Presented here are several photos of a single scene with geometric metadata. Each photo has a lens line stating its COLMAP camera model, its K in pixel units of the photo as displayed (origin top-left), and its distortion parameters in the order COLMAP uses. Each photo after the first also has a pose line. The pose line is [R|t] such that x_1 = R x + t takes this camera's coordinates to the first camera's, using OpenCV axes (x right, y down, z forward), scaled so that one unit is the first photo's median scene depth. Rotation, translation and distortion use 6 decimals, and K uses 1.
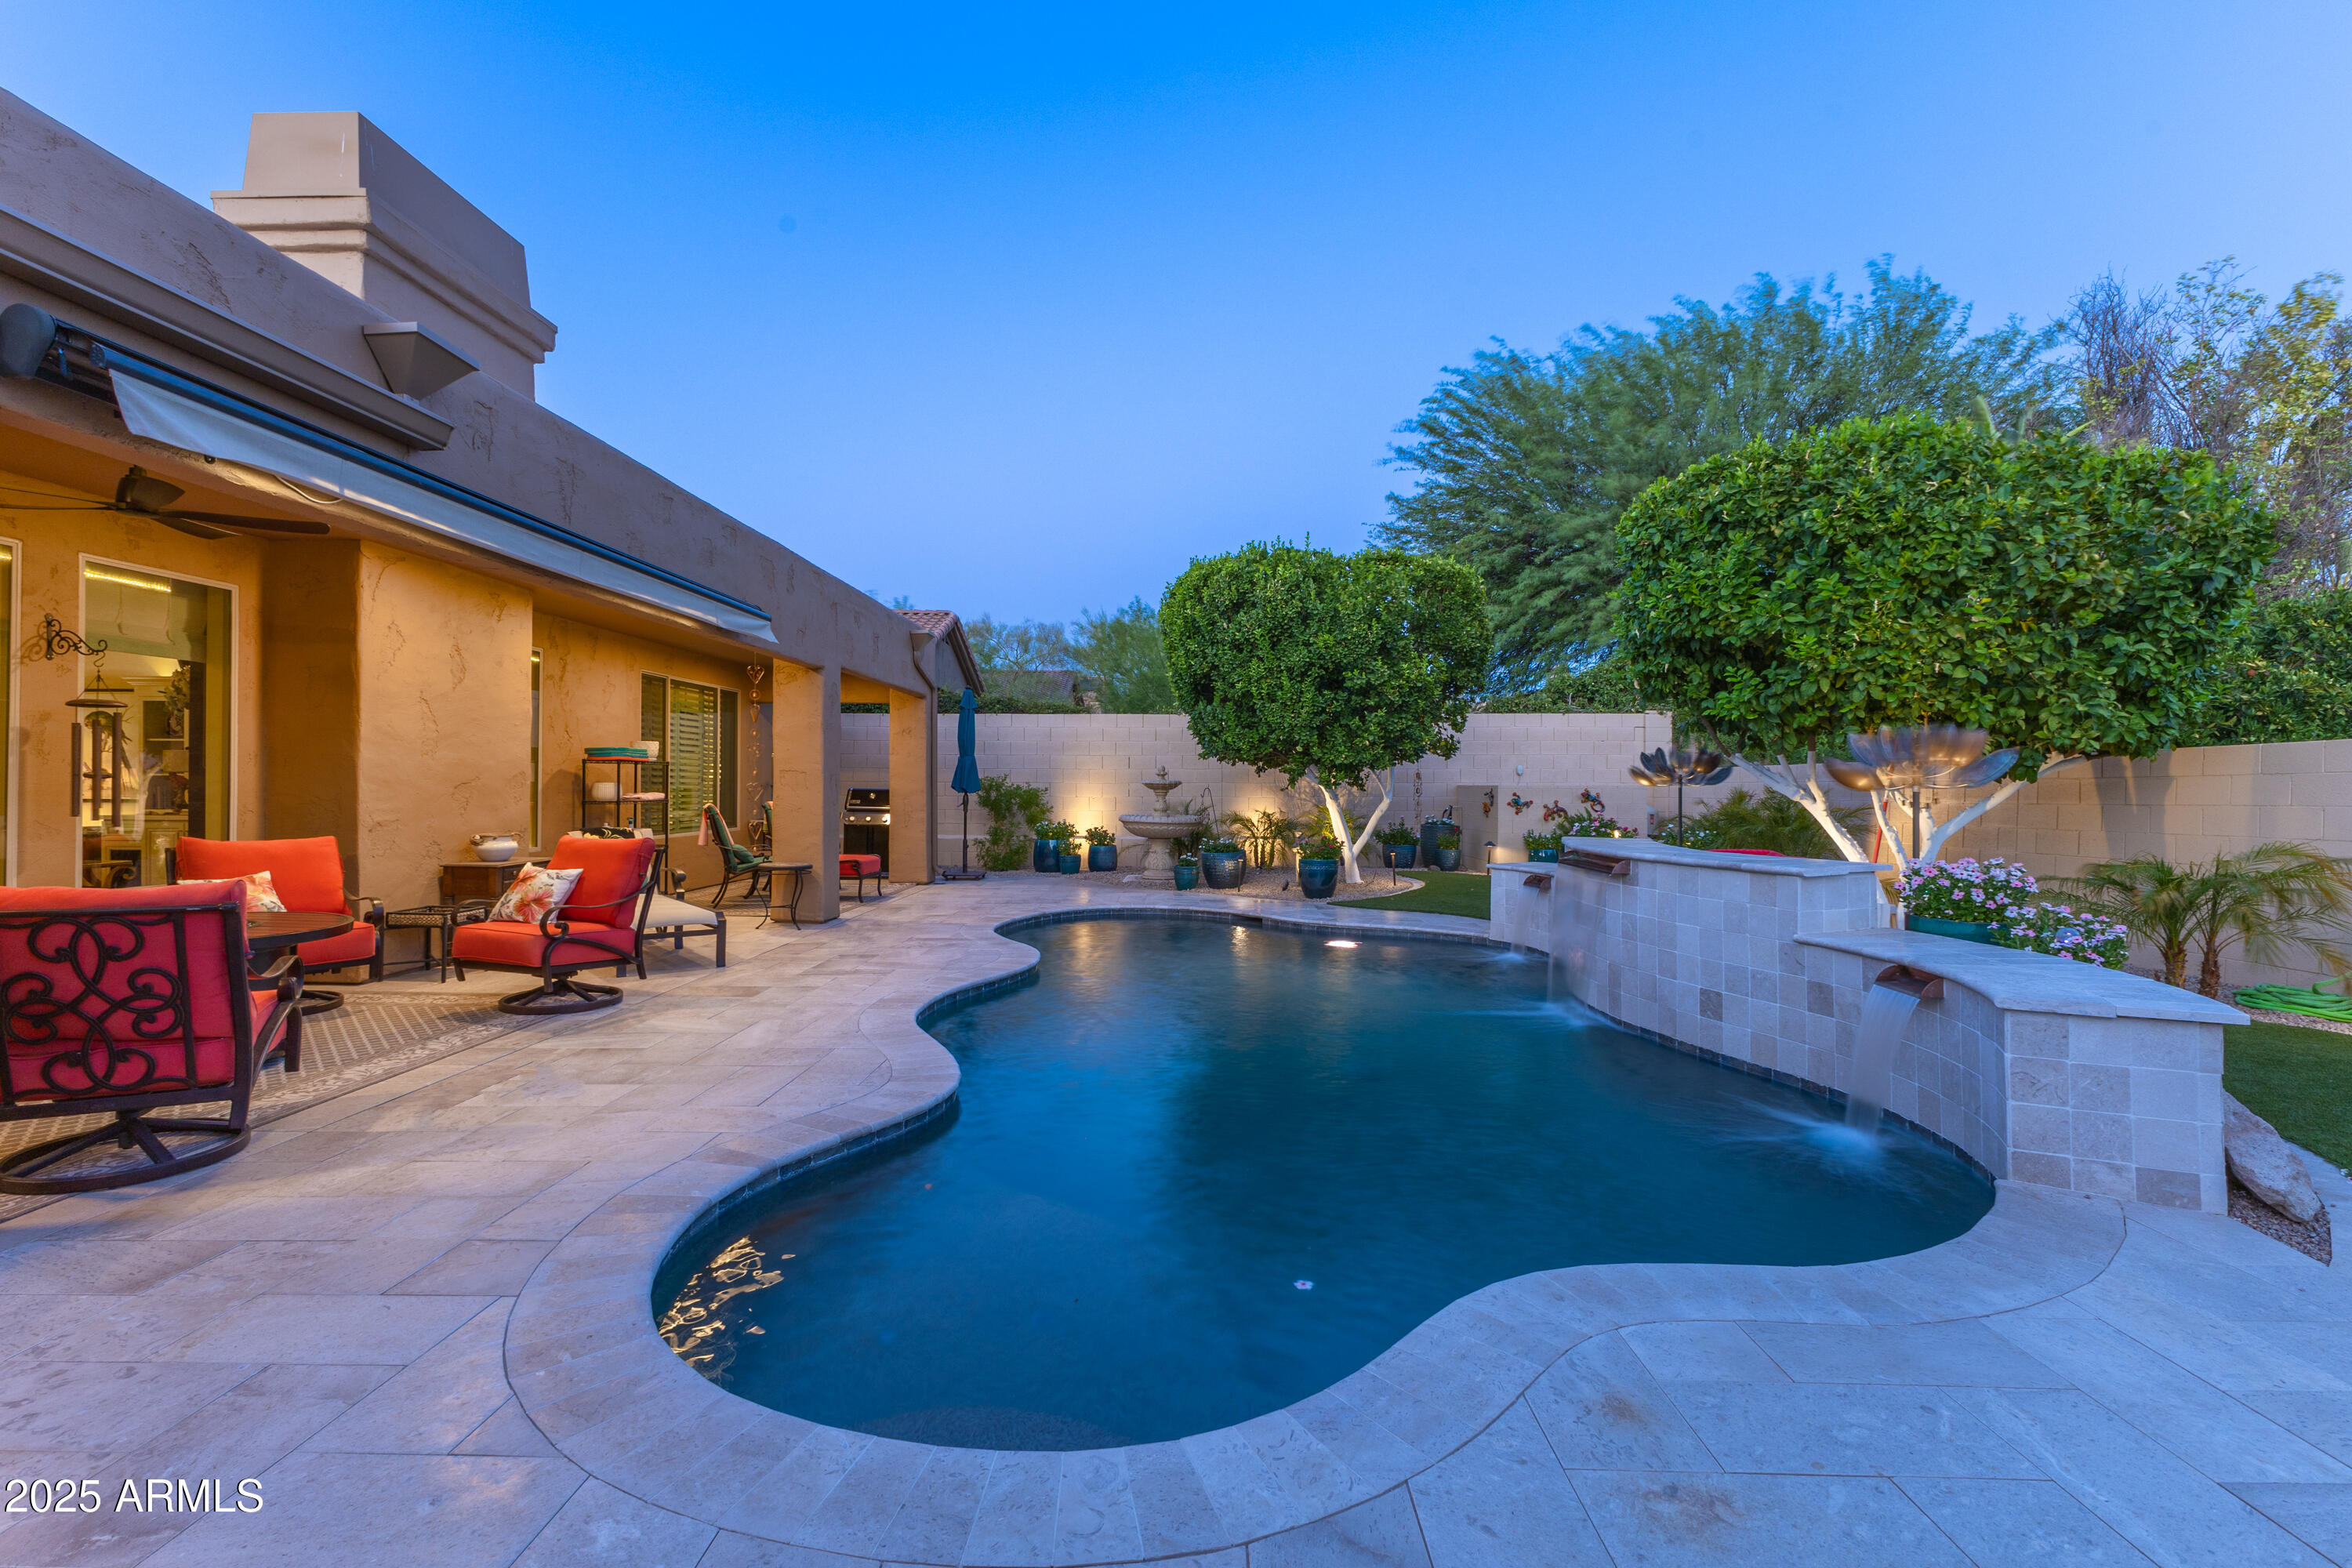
lens RADIAL K [[1012.6, 0, 1149.1], [0, 1012.6, 774.7], [0, 0, 1]] dist [0.010172, -0.000183]
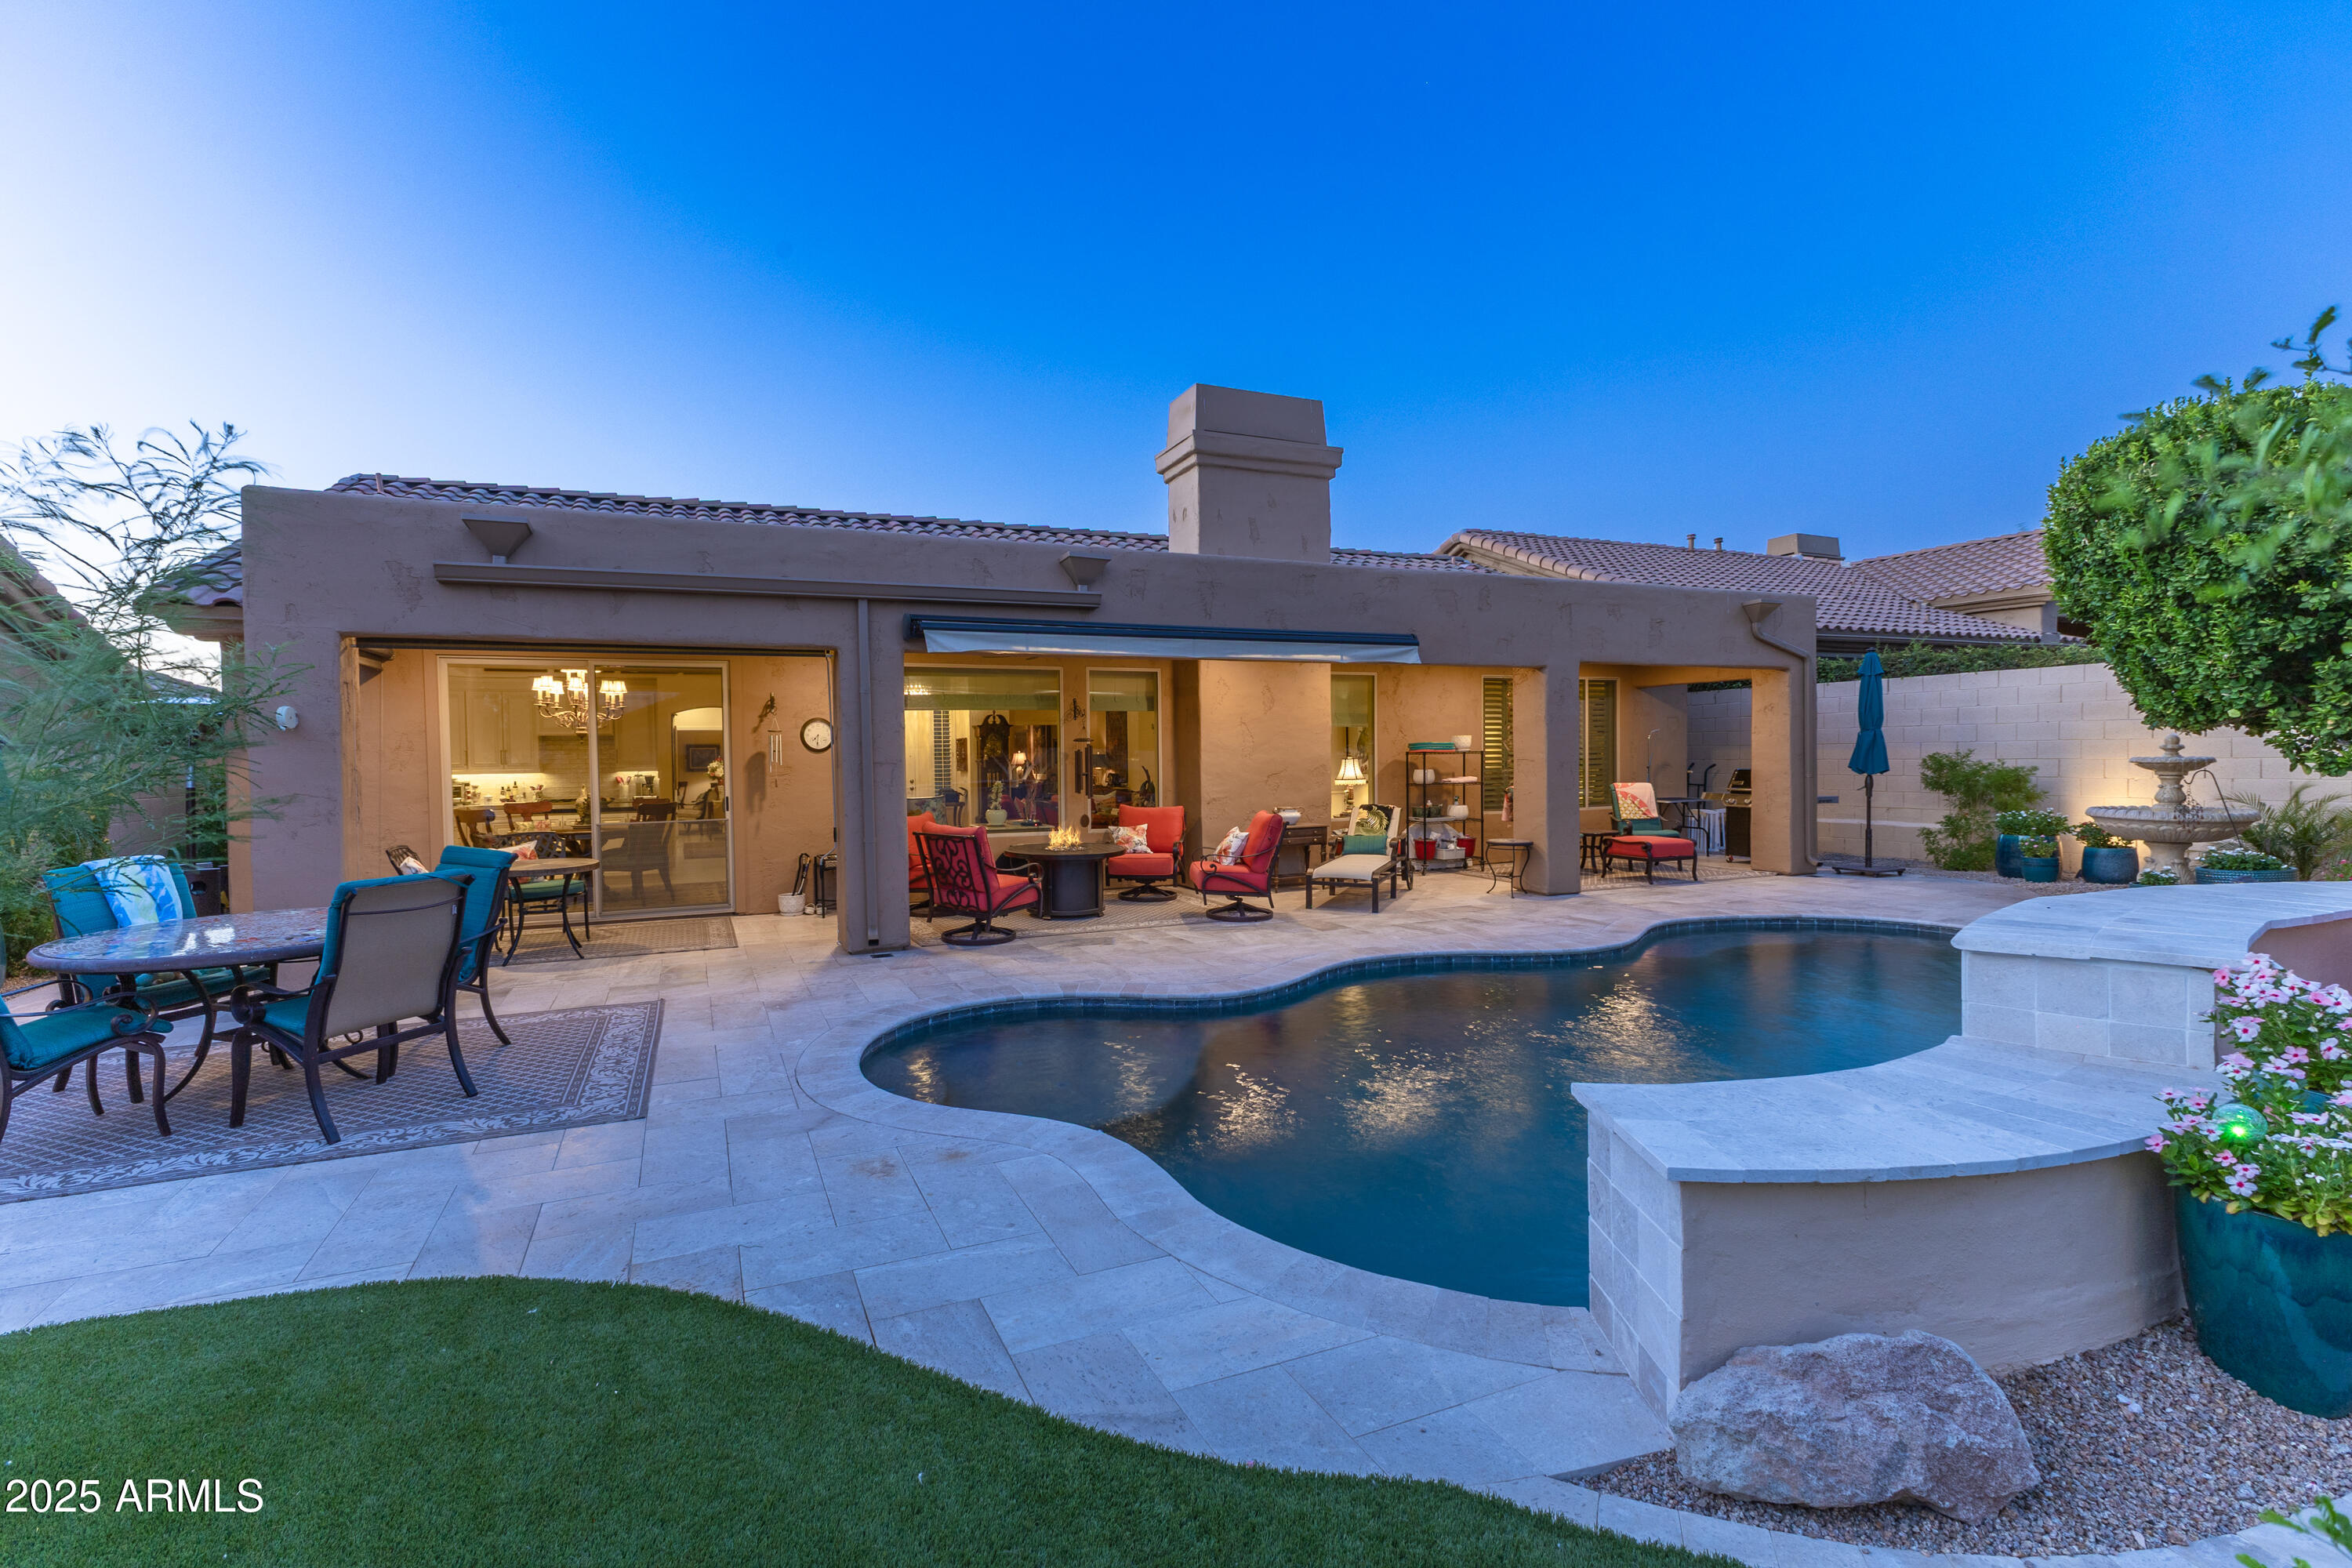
lens RADIAL K [[1012.6, 0, 1149.1], [0, 1012.6, 774.7], [0, 0, 1]] dist [0.010172, -0.000183]
pose [[0.427973, 0.006415, -0.903769, 0.649619], [0.024104, 0.999538, 0.018509, -0.023369], [0.903470, -0.029706, 0.427620, 0.161851]]
